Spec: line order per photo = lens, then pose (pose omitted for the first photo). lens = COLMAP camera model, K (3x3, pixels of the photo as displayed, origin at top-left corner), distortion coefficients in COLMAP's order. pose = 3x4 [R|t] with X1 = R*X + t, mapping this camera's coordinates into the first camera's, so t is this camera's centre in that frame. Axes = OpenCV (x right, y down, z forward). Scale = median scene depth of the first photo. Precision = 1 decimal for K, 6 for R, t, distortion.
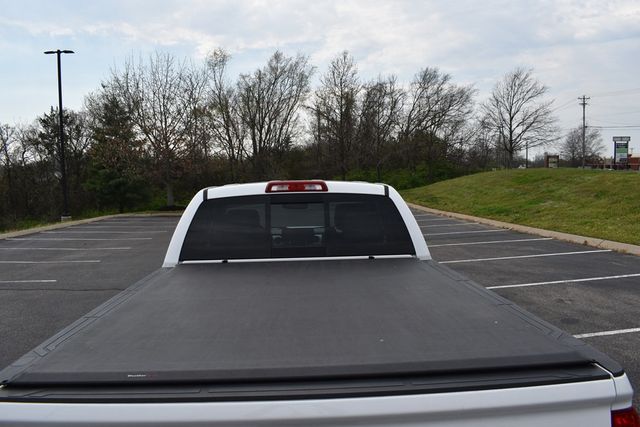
lens RADIAL K [[496.6, 0, 329.1], [0, 496.6, 205.4], [0, 0, 1]] dist [-0.096402, 0.015844]
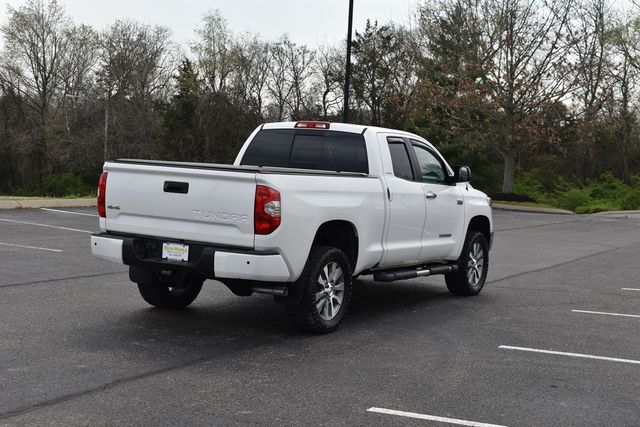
lens RADIAL K [[1064.9, 0, 310.3], [0, 1064.9, 184.4], [0, 0, 1]] dist [-0.009810, 0.000000]
pose [[0.820672, 0.084617, -0.565099, 0.132166], [-0.104474, 0.994524, -0.002806, 0.011317], [0.561767, 0.061341, 0.825018, -0.126090]]
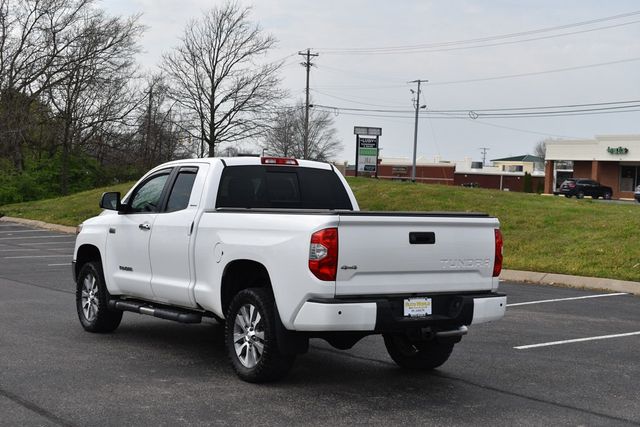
lens RADIAL K [[1064.9, 0, 335.1], [0, 1064.9, 207.1], [0, 0, 1]] dist [-0.009810, 0.000000]
pose [[0.863778, 0.032711, 0.502810, -0.108005], [-0.011424, 0.998905, -0.045359, 0.017159], [-0.503744, 0.033435, 0.863206, -0.128962]]
